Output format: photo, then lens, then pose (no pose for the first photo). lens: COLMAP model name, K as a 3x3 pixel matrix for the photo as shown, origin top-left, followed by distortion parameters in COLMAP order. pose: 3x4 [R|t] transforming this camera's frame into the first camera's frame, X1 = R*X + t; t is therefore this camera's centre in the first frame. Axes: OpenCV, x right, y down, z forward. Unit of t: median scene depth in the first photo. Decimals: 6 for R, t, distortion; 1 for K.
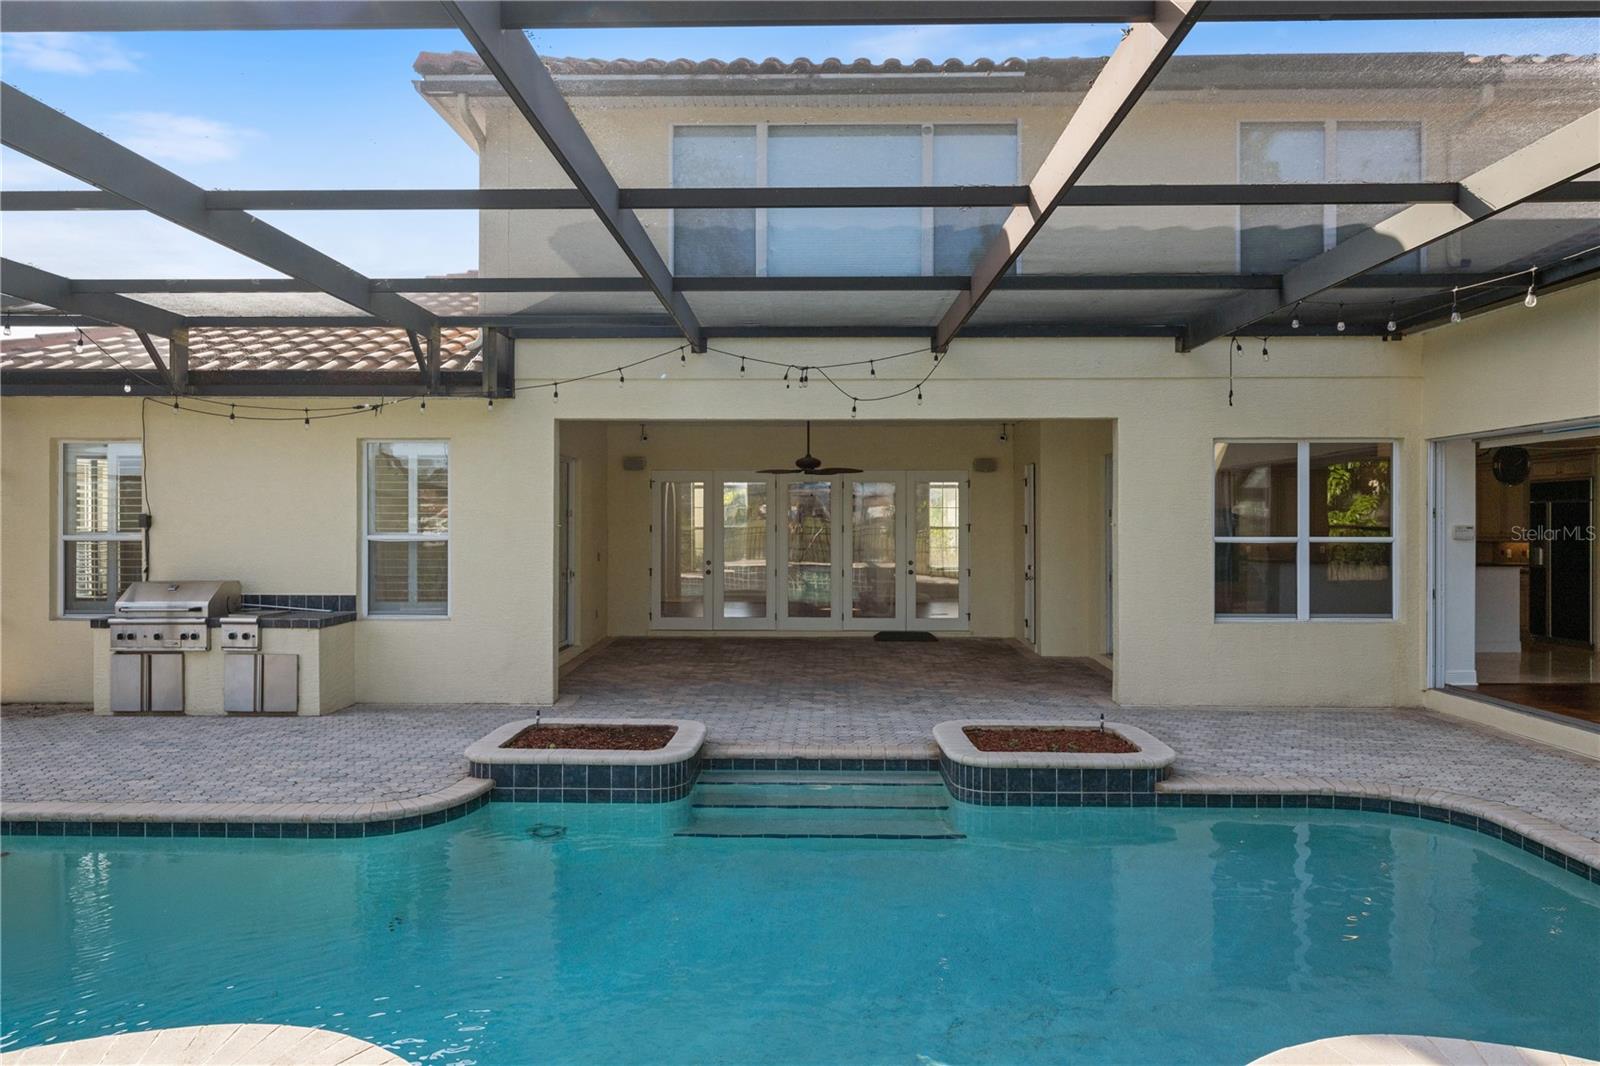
lens RADIAL K [[1009.1, 0, 795.6], [0, 1009.1, 526.1], [0, 0, 1]] dist [-0.010608, -0.001333]
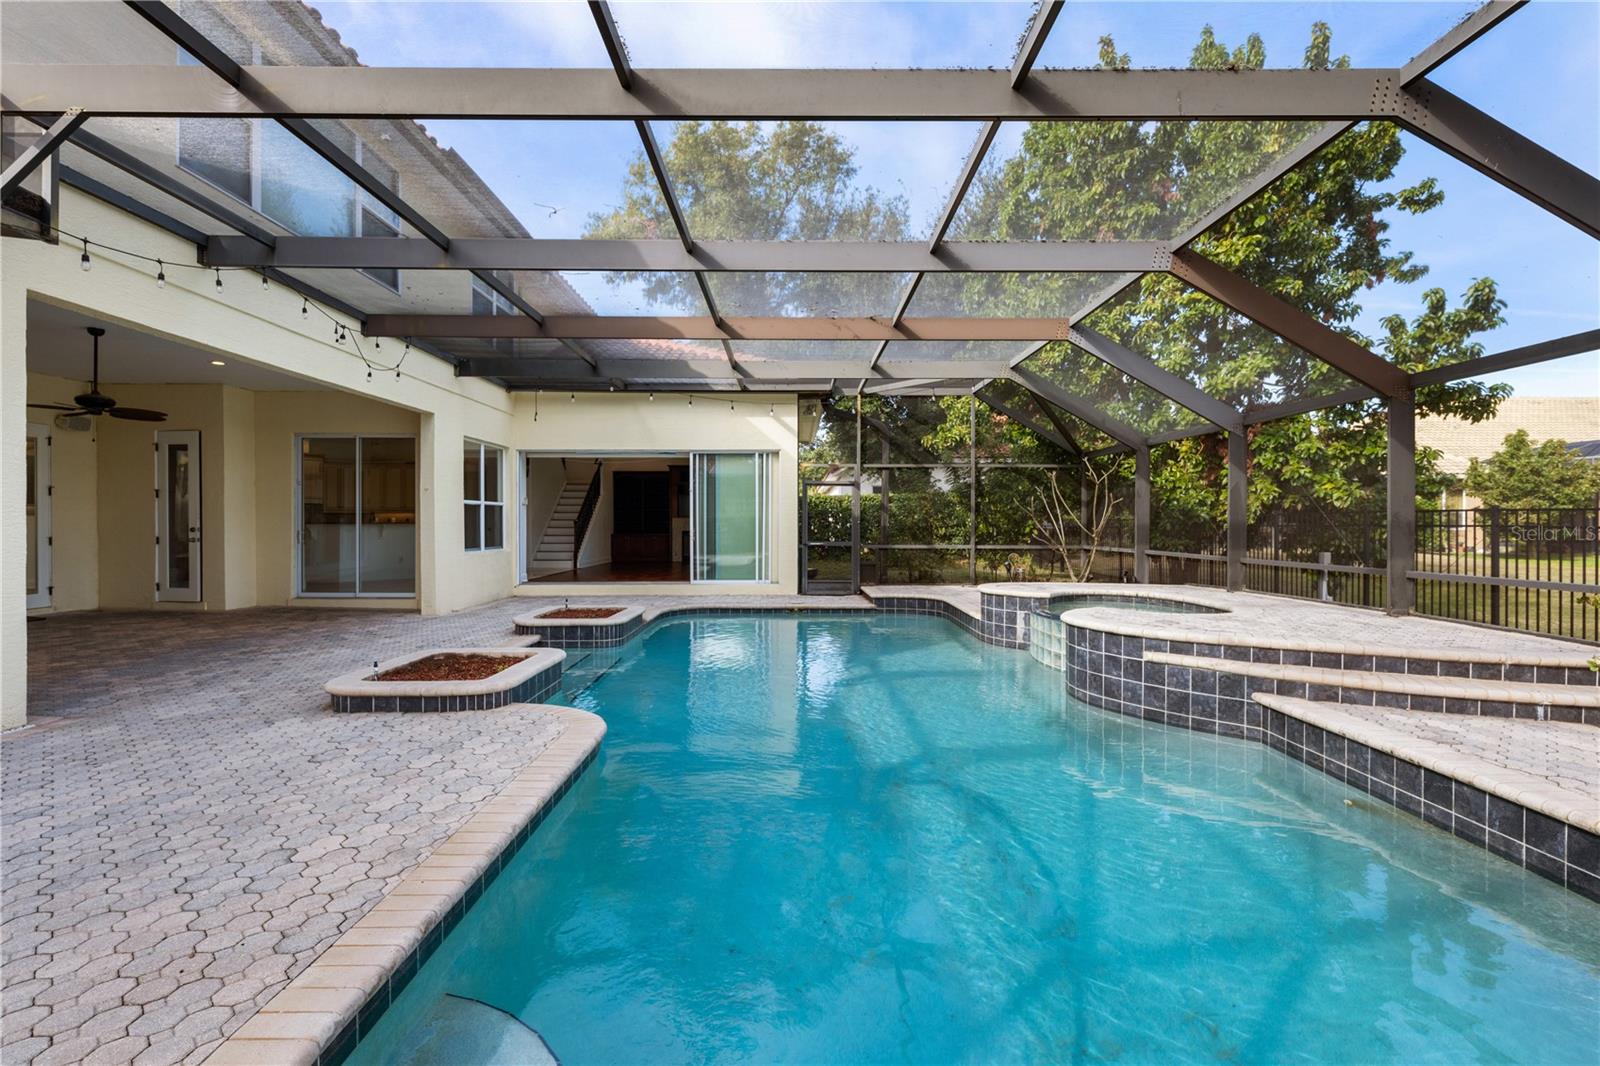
lens RADIAL K [[752.0, 0, 798.3], [0, 752.0, 527.6], [0, 0, 1]] dist [0.002129, 0.000580]
pose [[-0.023333, -0.006918, 0.999704, -0.755977], [0.006920, 0.999951, 0.007081, 0.049989], [-0.999704, 0.007083, -0.023284, 0.514886]]
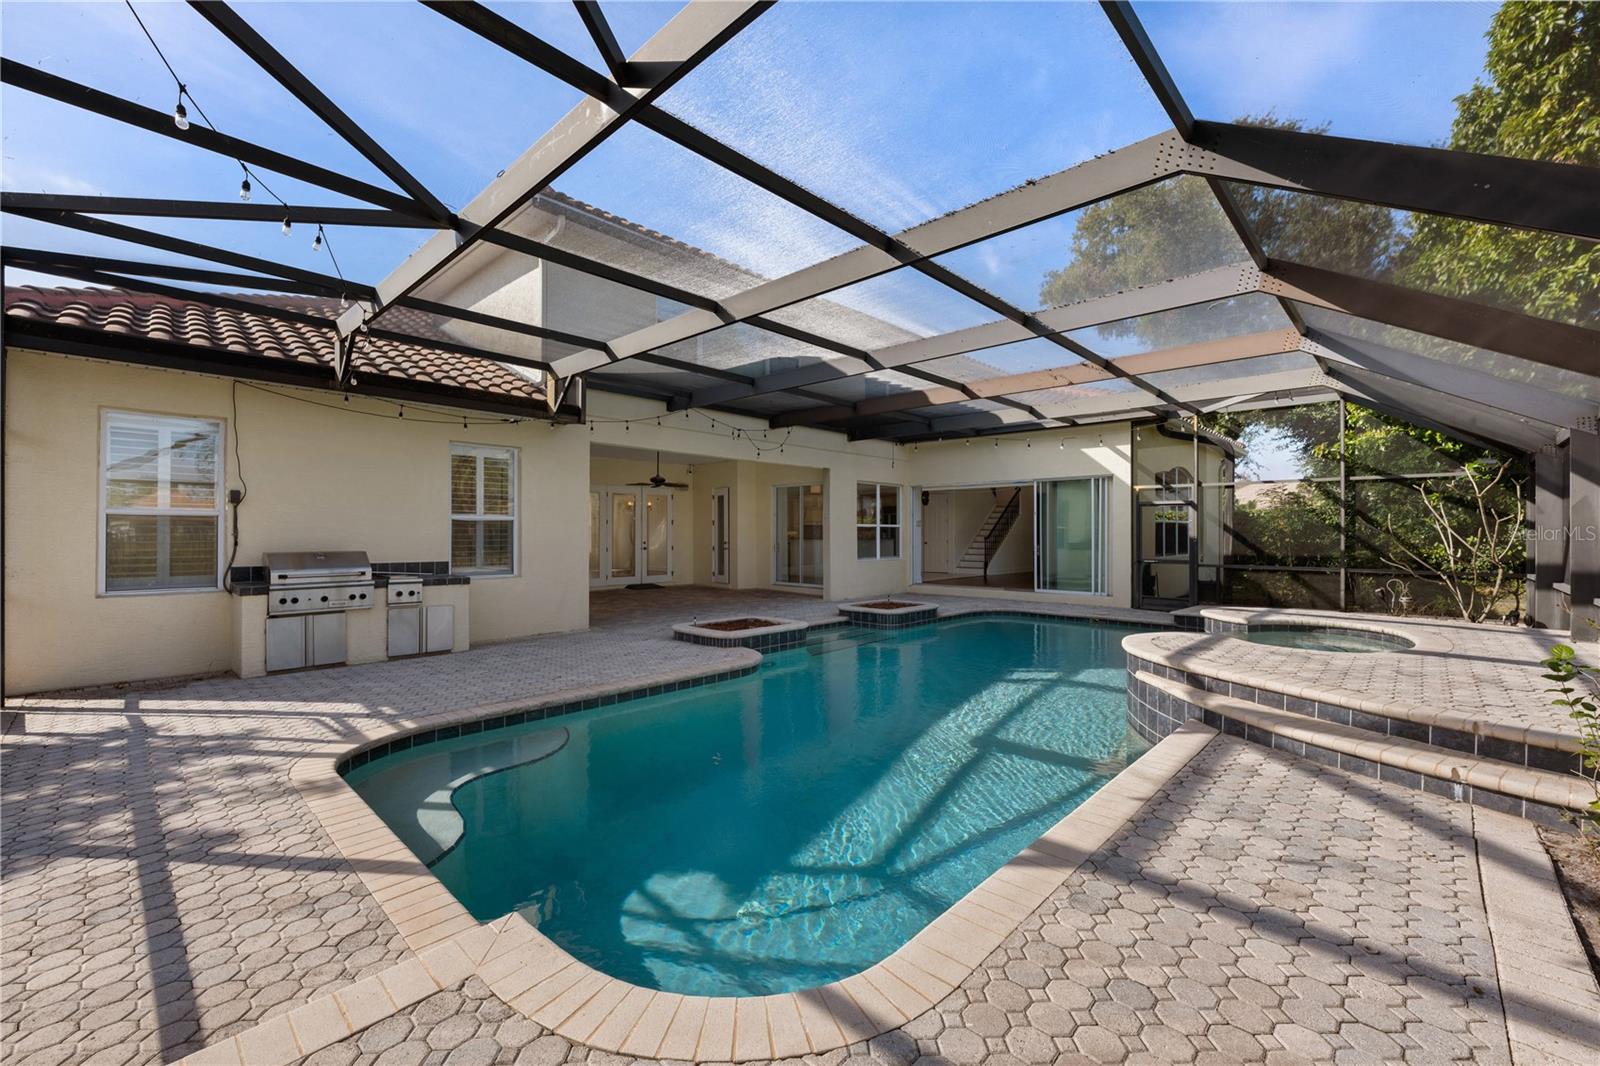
lens RADIAL K [[659.7, 0, 803.4], [0, 659.7, 532.4], [0, 0, 1]] dist [0.001551, 0.000380]
pose [[0.670155, 0.002295, 0.742218, -0.777043], [0.003748, 0.999972, -0.006476, 0.039353], [-0.742212, 0.007122, 0.670128, 0.090348]]
